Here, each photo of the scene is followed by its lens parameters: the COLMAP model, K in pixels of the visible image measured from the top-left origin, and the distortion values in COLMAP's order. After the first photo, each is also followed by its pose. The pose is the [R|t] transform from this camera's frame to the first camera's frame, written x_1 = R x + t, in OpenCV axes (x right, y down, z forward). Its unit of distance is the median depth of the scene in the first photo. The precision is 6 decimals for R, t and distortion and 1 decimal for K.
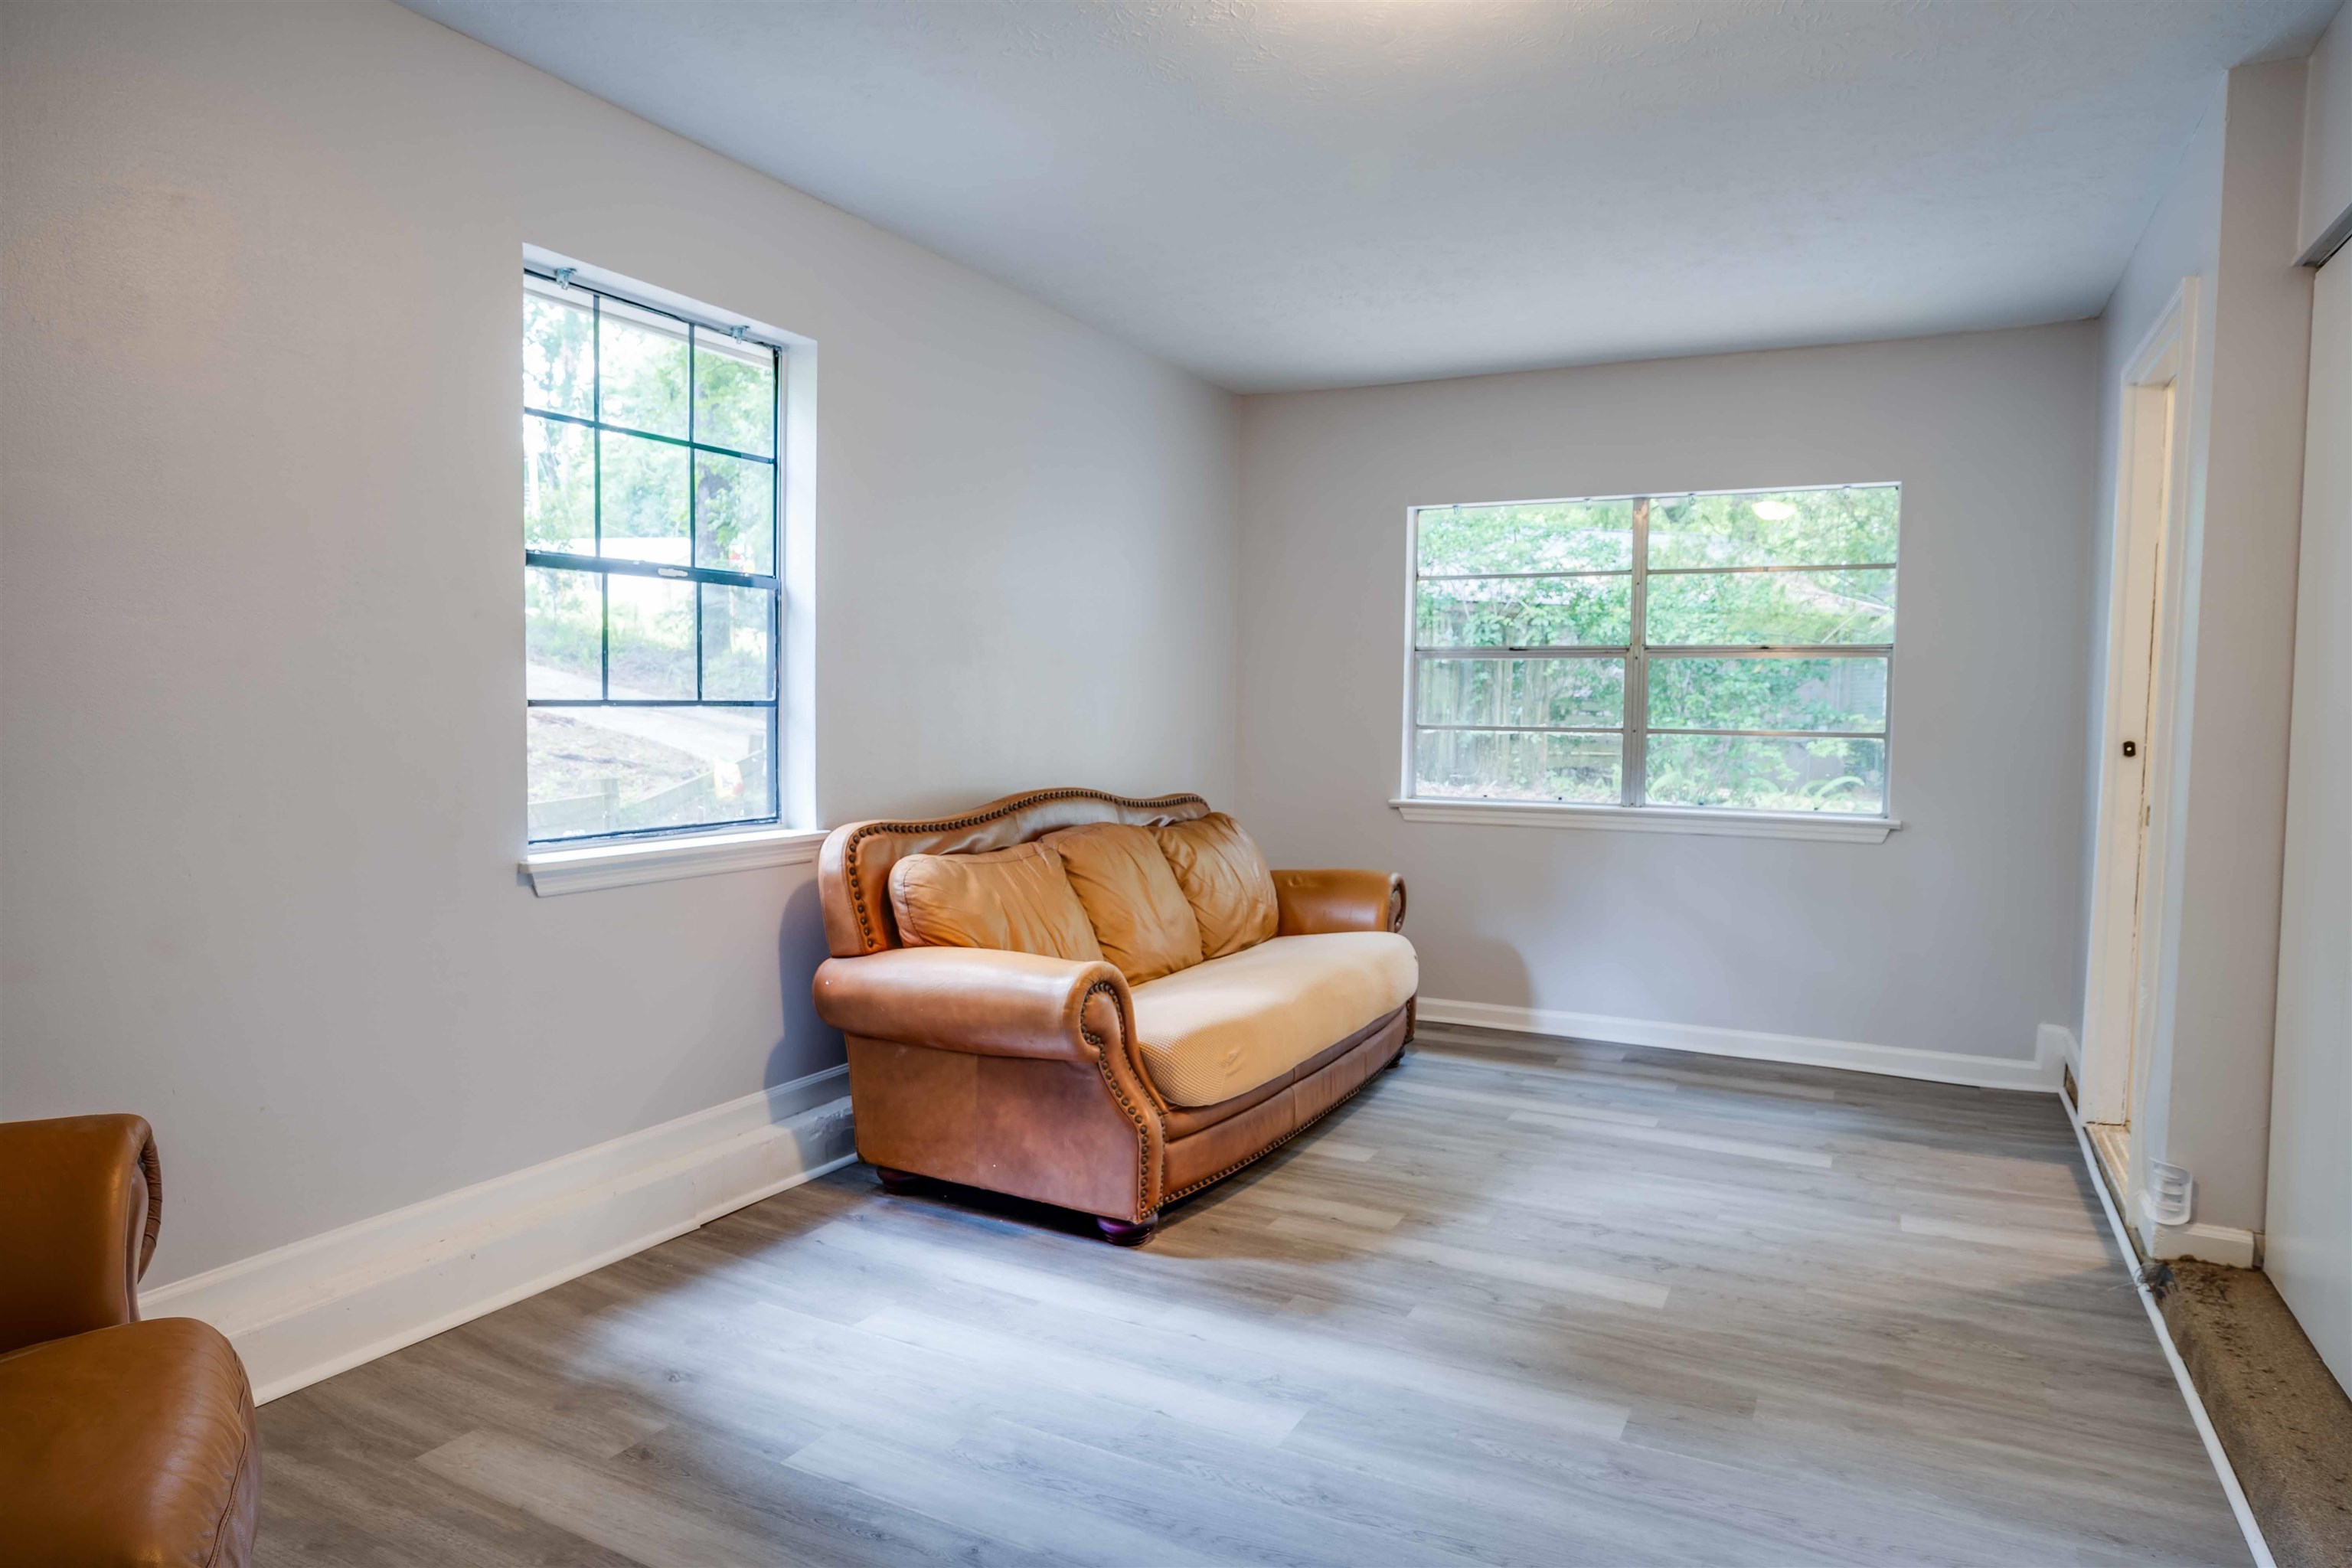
lens RADIAL K [[1464.3, 0, 1176.0], [0, 1464.3, 784.0], [0, 0, 1]] dist [-0.141881, 0.098438]
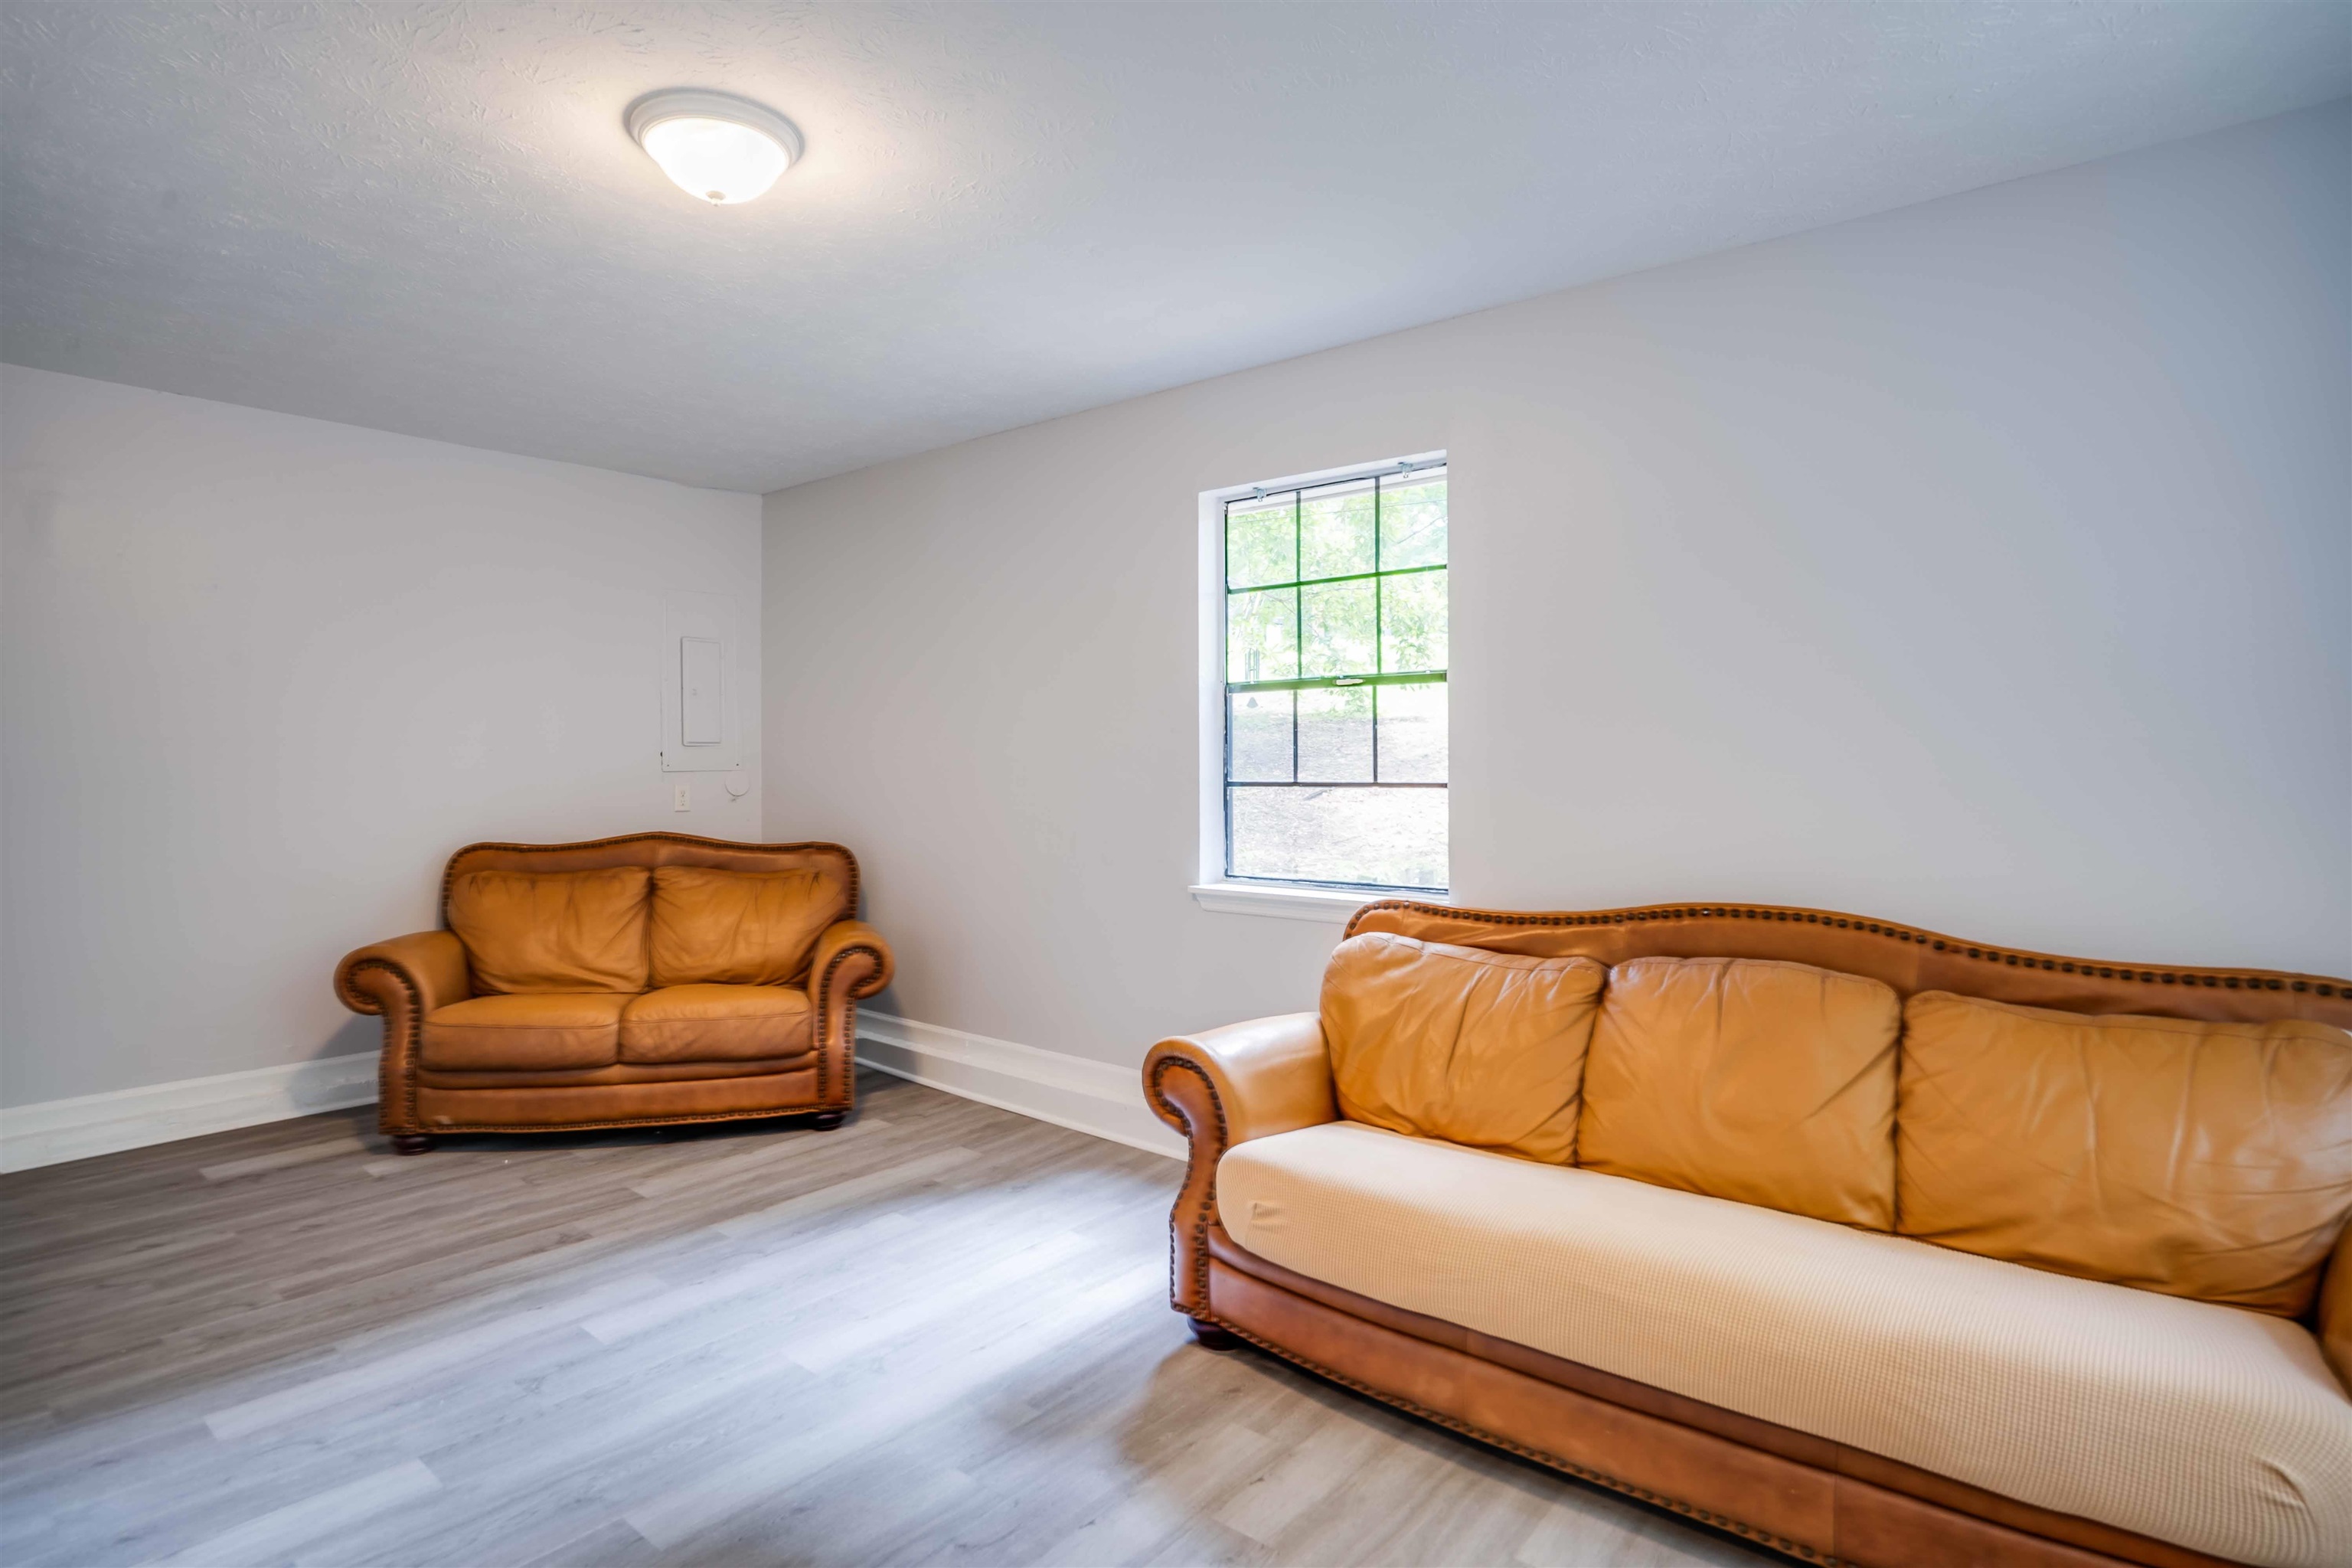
lens RADIAL K [[1218.7, 0, 1134.1], [0, 1218.7, 760.3], [0, 0, 1]] dist [-0.074773, 0.030438]
pose [[-0.252961, -0.007093, -0.967450, 0.909860], [-0.048971, 0.998785, 0.005482, -0.092062], [0.966236, 0.048763, -0.253001, 1.343456]]
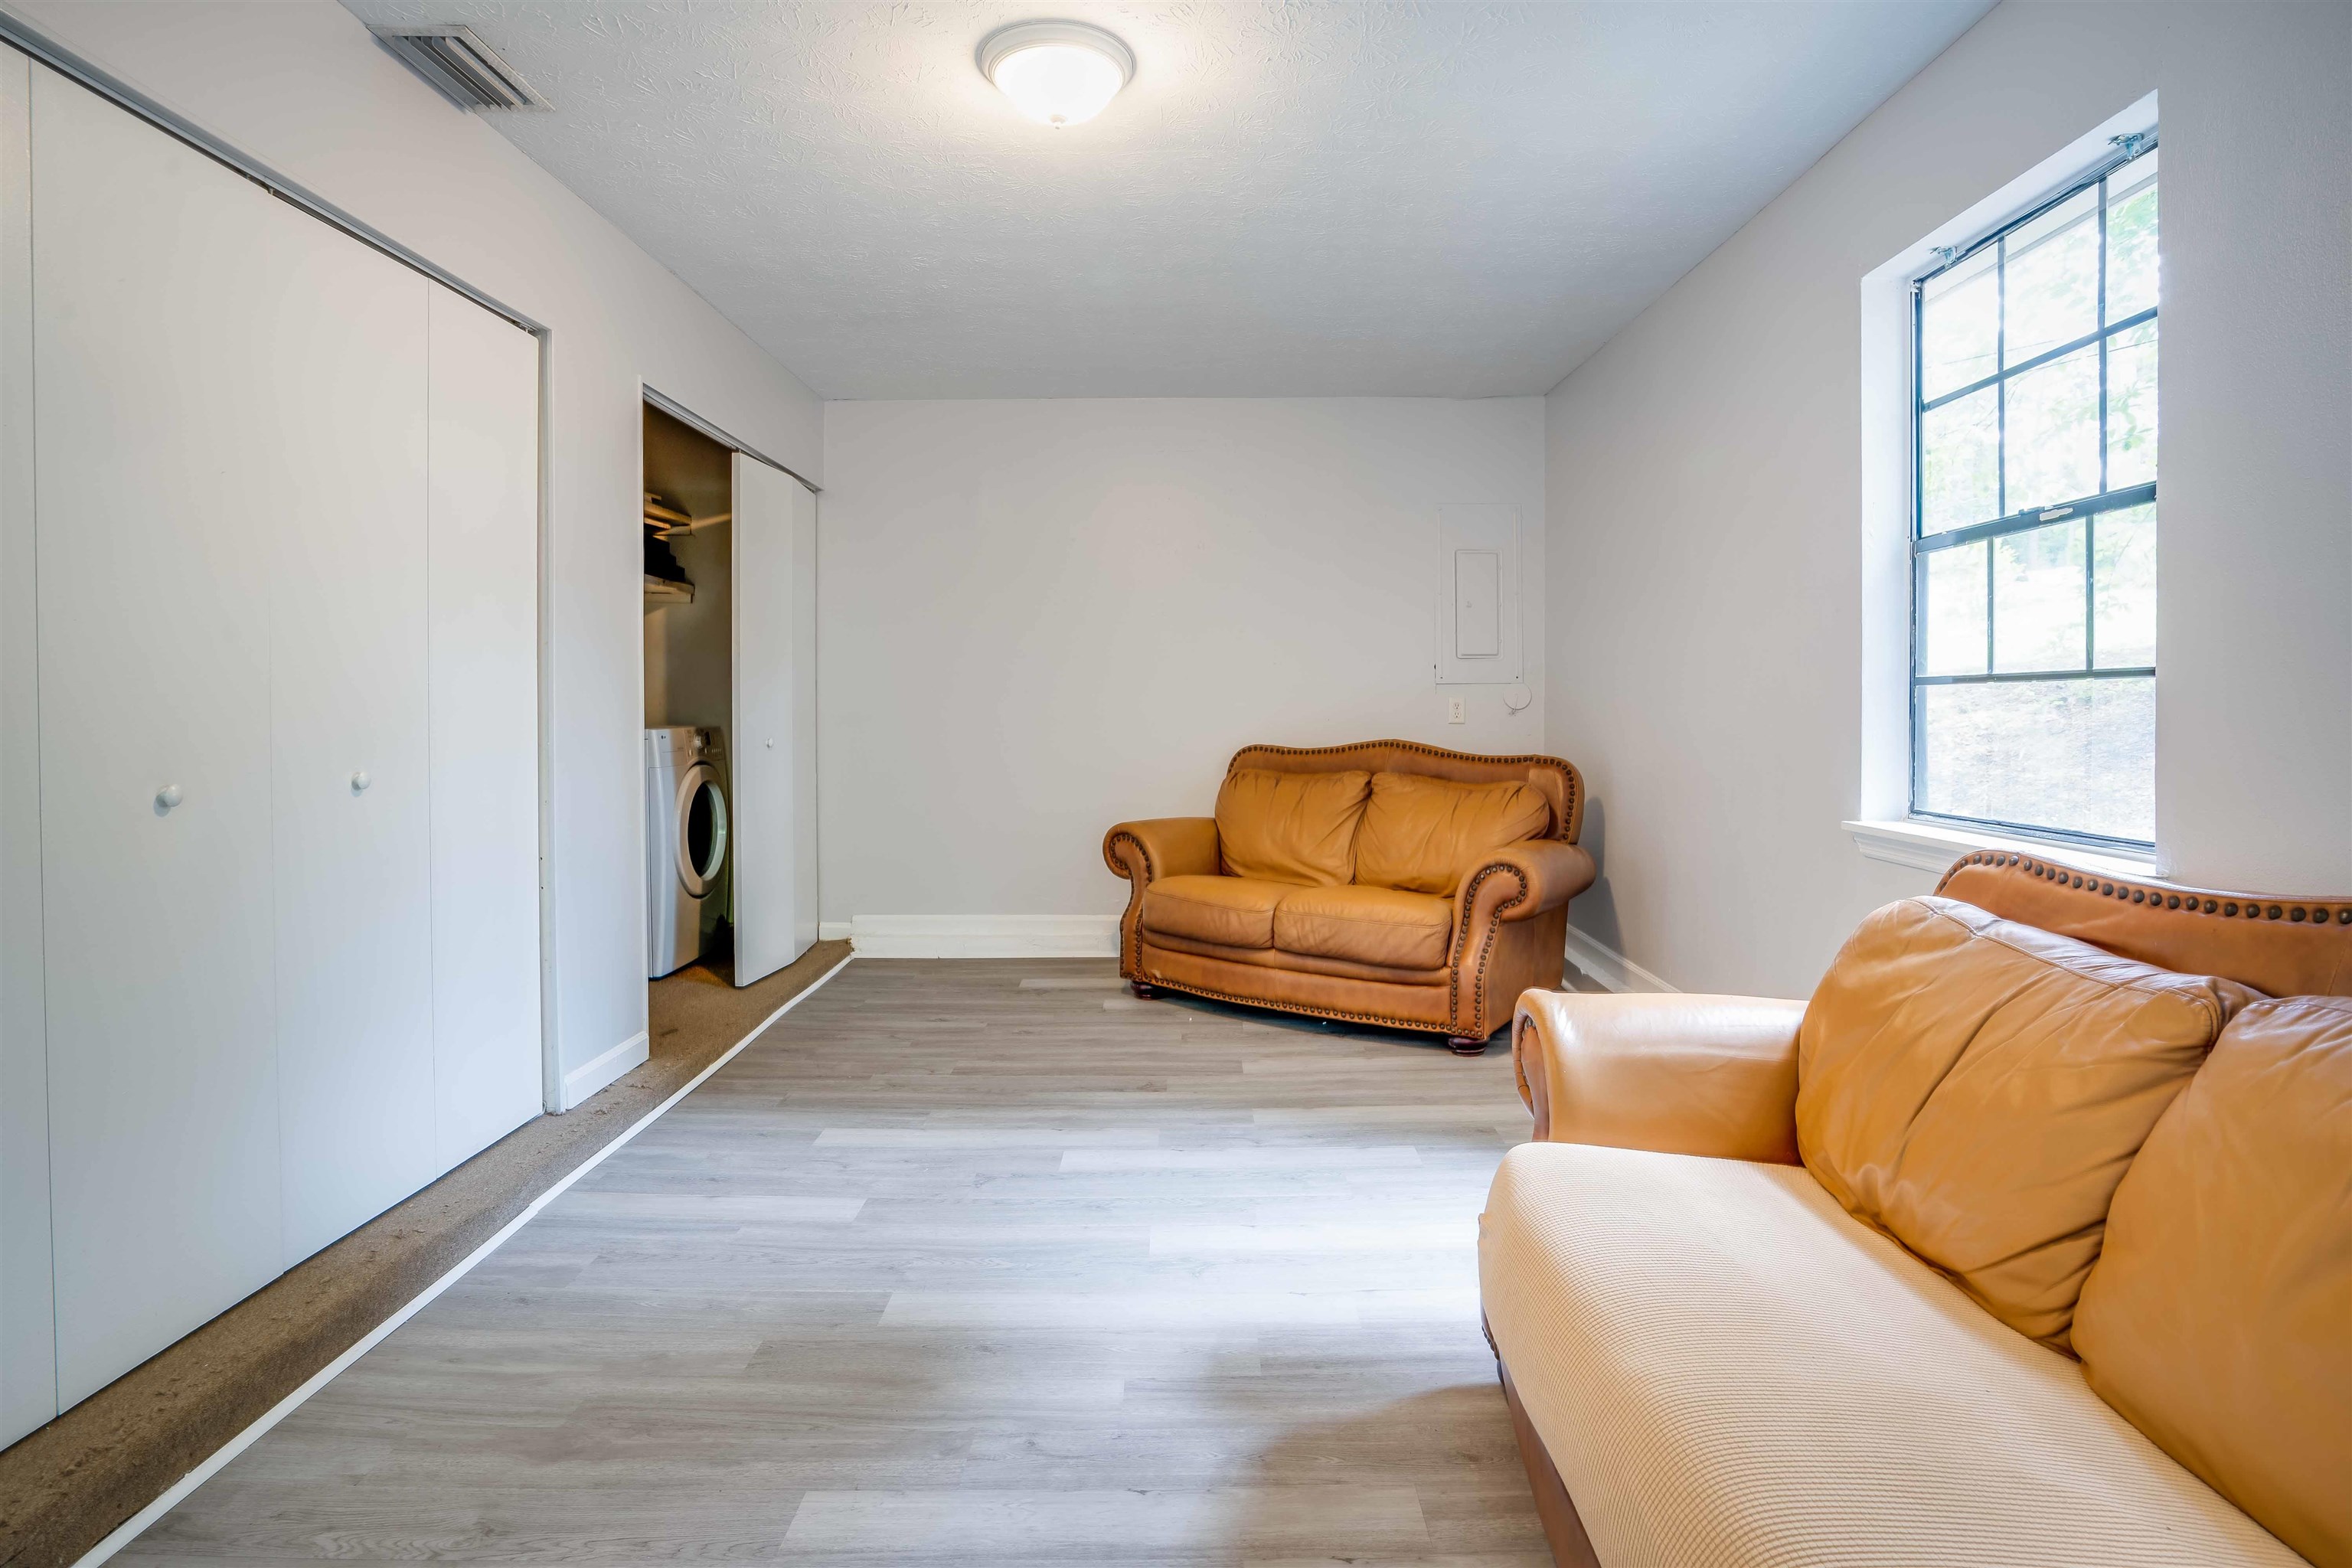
lens RADIAL K [[1209.5, 0, 1184.0], [0, 1209.5, 738.9], [0, 0, 1]] dist [-0.081353, 0.031855]
pose [[-0.897692, 0.003119, -0.440613, 0.460030], [-0.031805, 0.996908, 0.071854, -0.064257], [0.439475, 0.078517, -0.894817, 1.696285]]
